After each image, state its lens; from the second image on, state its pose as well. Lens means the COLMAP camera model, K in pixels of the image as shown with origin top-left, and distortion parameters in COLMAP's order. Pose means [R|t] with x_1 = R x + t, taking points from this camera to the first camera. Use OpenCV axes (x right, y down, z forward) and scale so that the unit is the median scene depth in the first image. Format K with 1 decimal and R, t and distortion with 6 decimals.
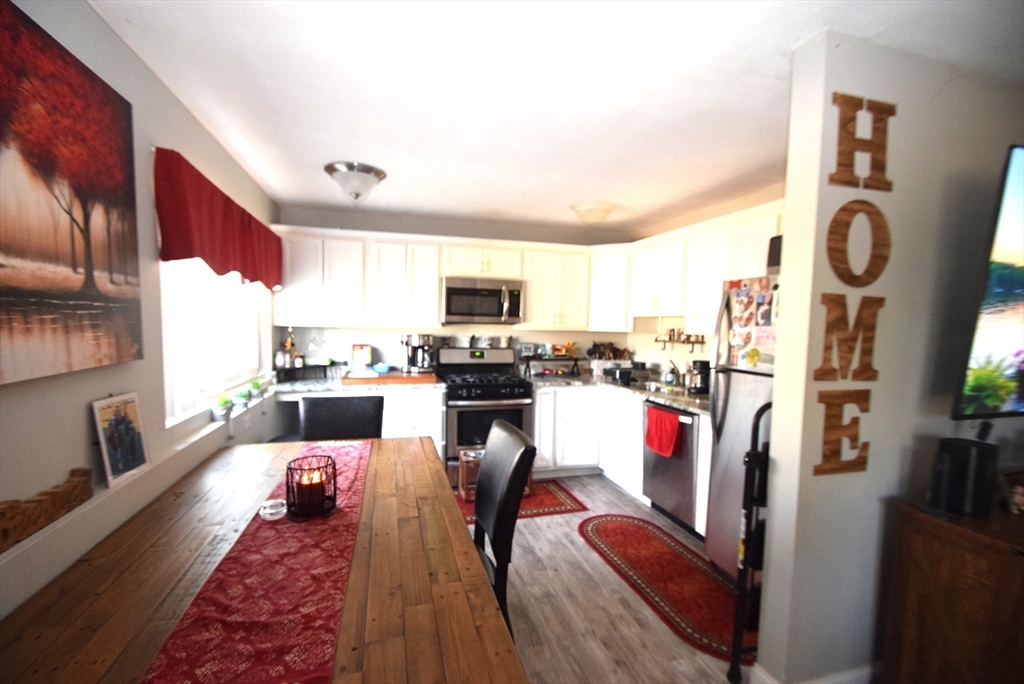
lens RADIAL K [[440.2, 0, 506.0], [0, 440.2, 358.2], [0, 0, 1]] dist [-0.000775, -0.006045]
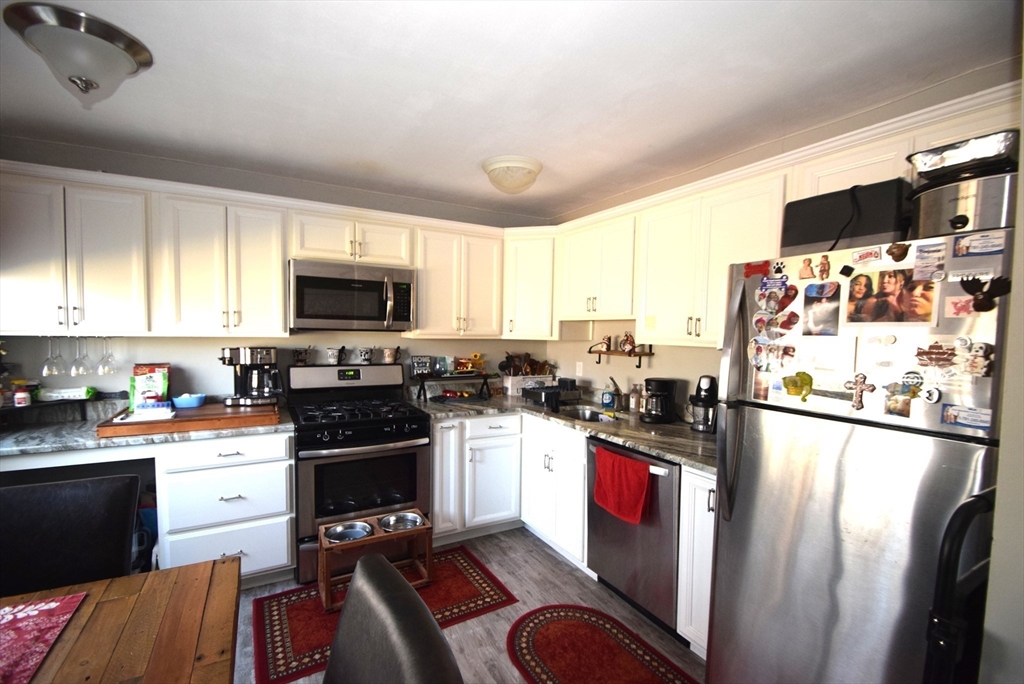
lens RADIAL K [[440.2, 0, 500.1], [0, 440.2, 356.1], [0, 0, 1]] dist [-0.000775, -0.006045]
pose [[0.973310, -0.015927, 0.228943, 0.011913], [0.019383, 0.999729, -0.012855, -0.030657], [-0.228676, 0.016950, 0.973355, 0.344478]]
